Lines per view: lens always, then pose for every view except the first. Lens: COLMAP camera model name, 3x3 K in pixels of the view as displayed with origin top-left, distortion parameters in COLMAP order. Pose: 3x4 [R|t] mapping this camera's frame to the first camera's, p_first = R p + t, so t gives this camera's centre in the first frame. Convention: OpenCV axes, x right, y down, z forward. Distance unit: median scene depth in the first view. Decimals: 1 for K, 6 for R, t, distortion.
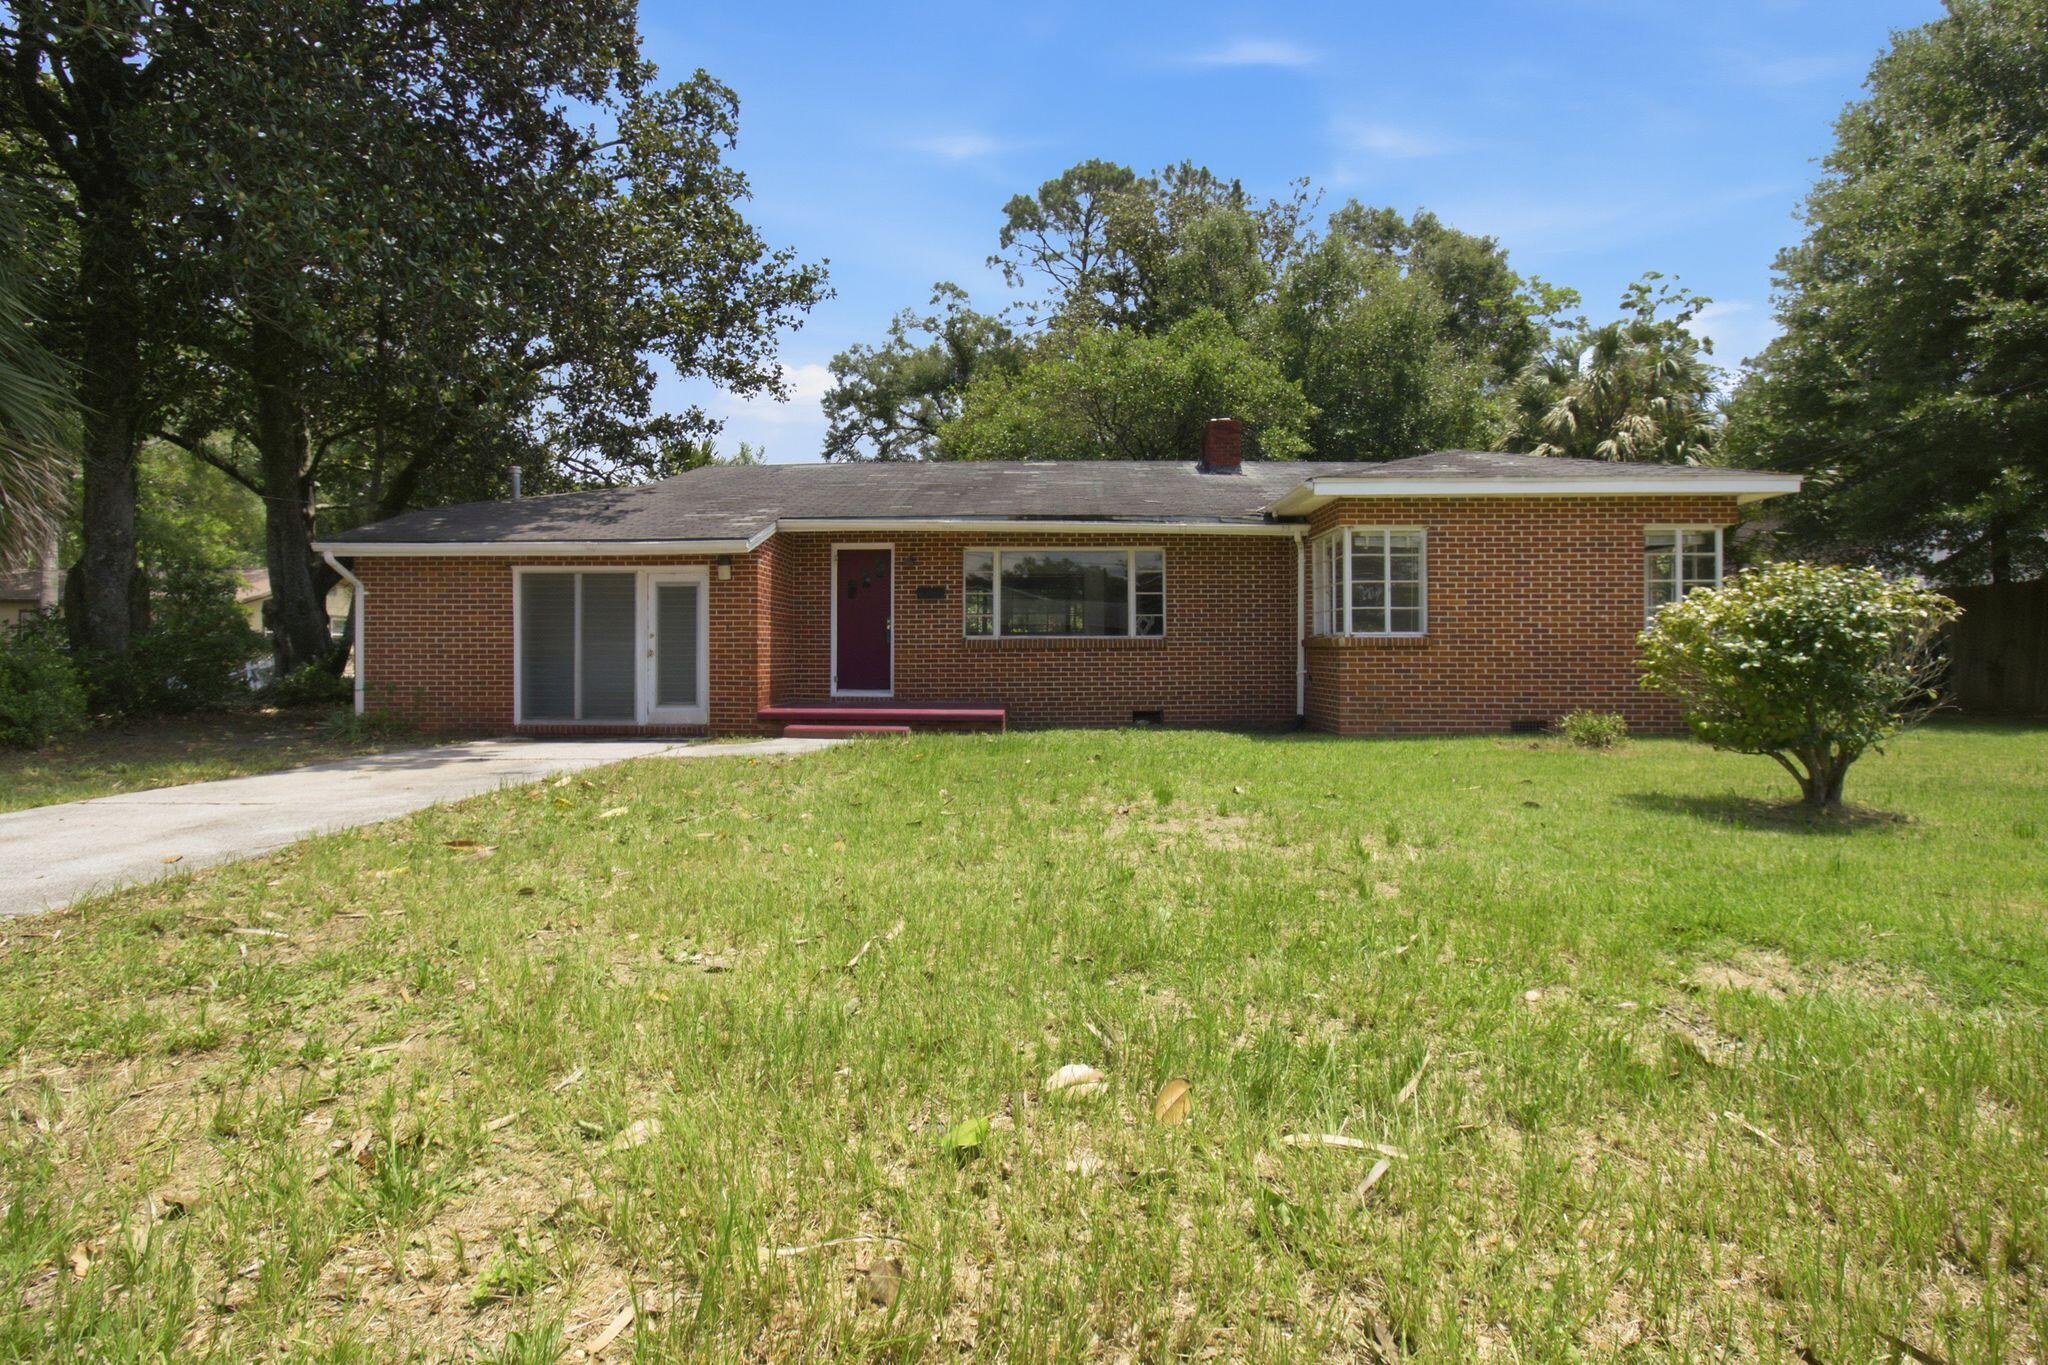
lens RADIAL K [[869.2, 0, 1024.0], [0, 869.2, 640.3], [0, 0, 1]] dist [-0.001987, 0.000192]
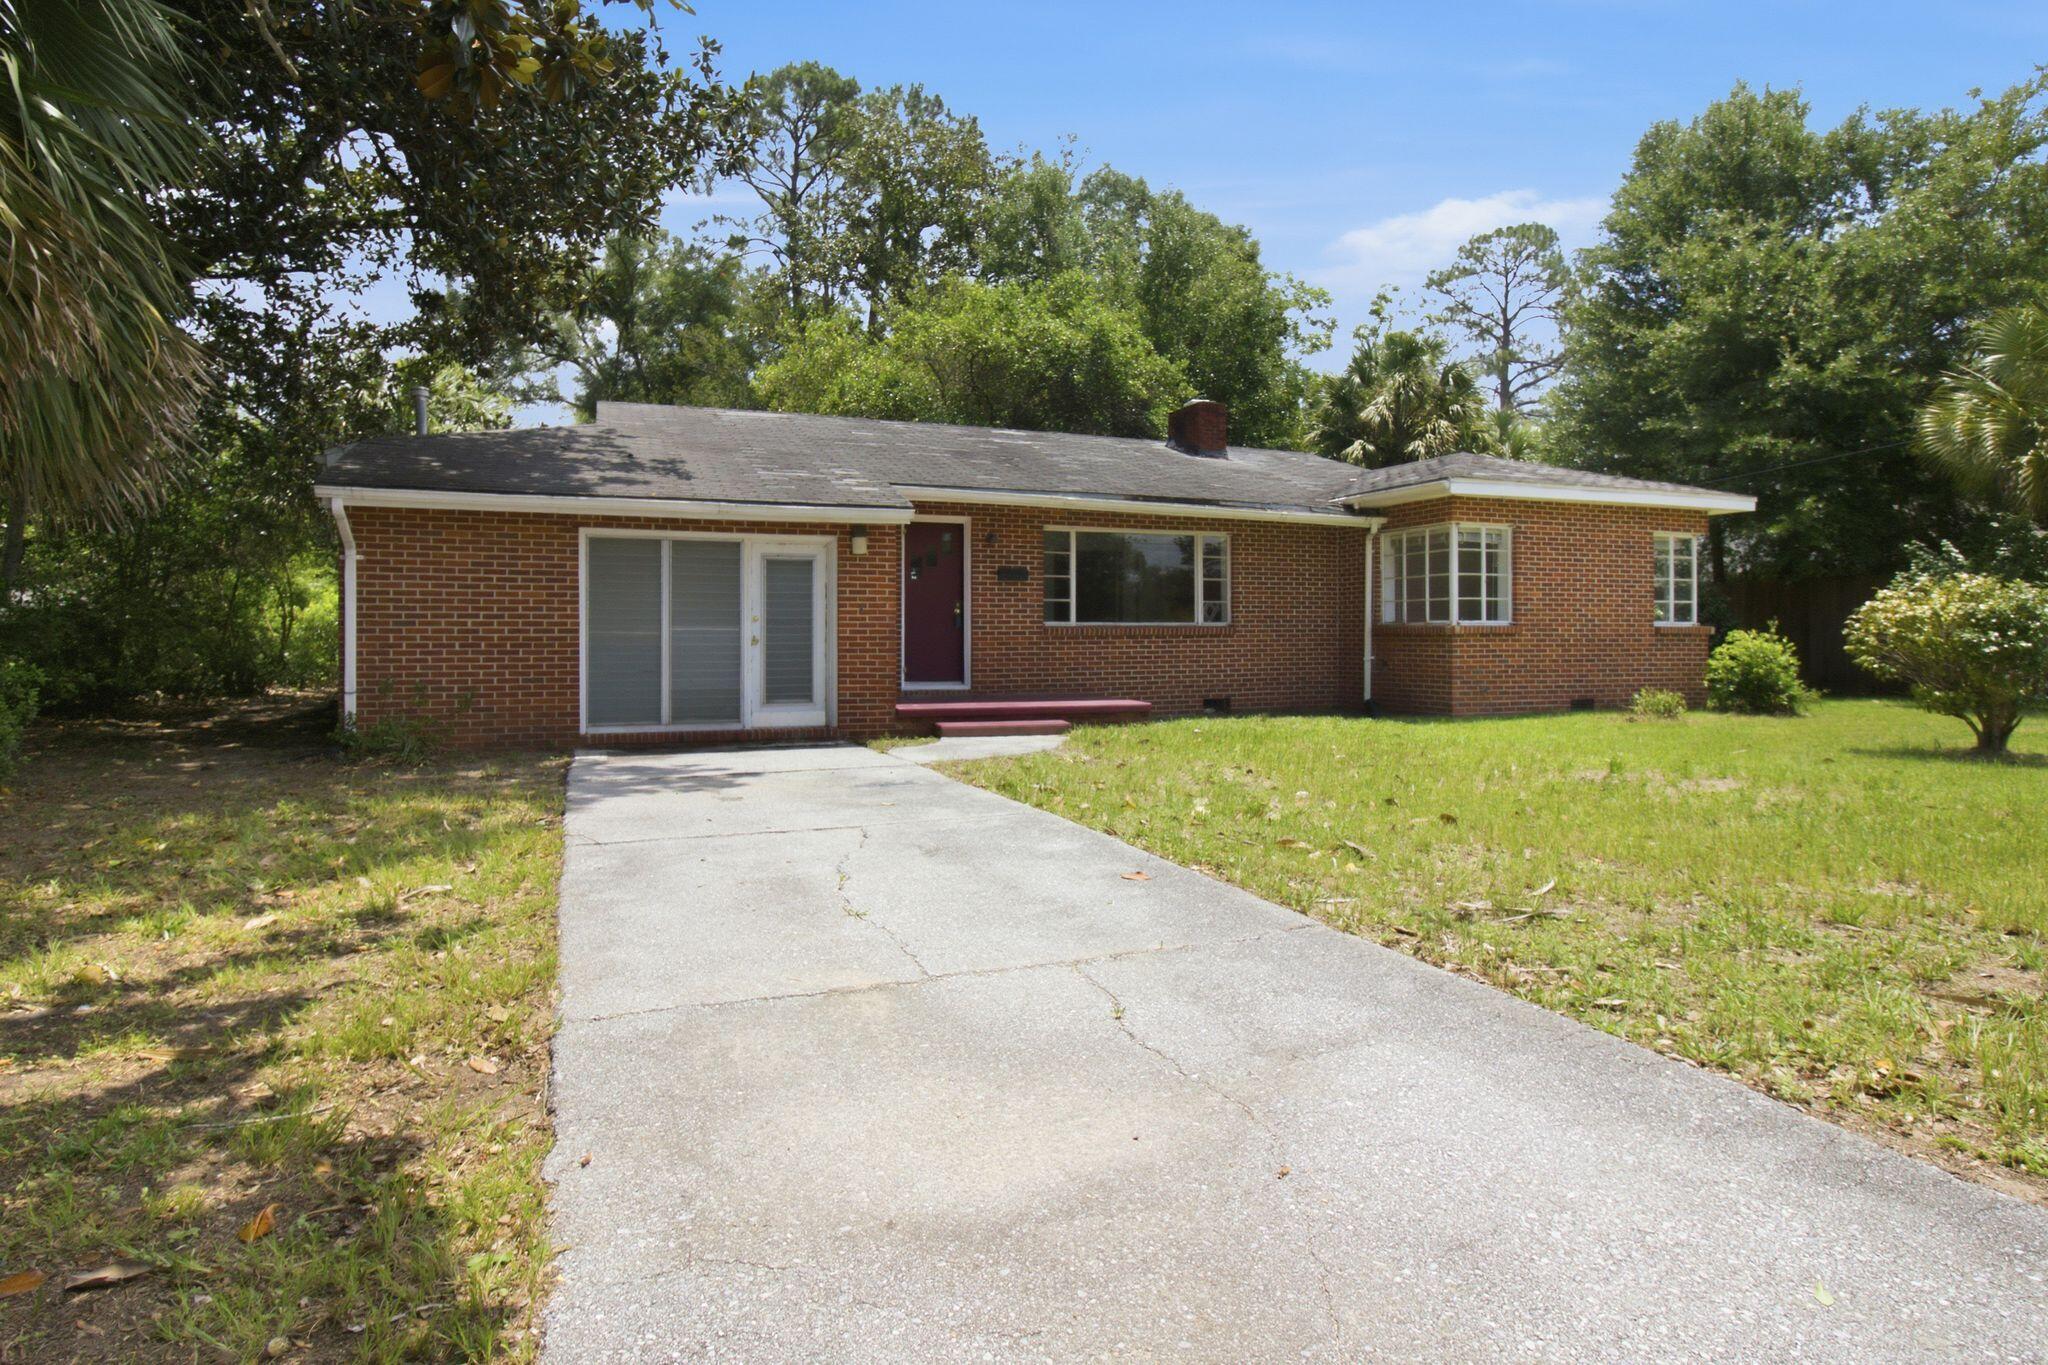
lens RADIAL K [[995.6, 0, 1028.0], [0, 995.6, 629.3], [0, 0, 1]] dist [0.000670, 0.001063]
pose [[0.935776, 0.003415, 0.352579, -0.524376], [-0.005316, 0.999976, 0.004425, -0.001180], [-0.352555, -0.006016, 0.935772, 0.028763]]
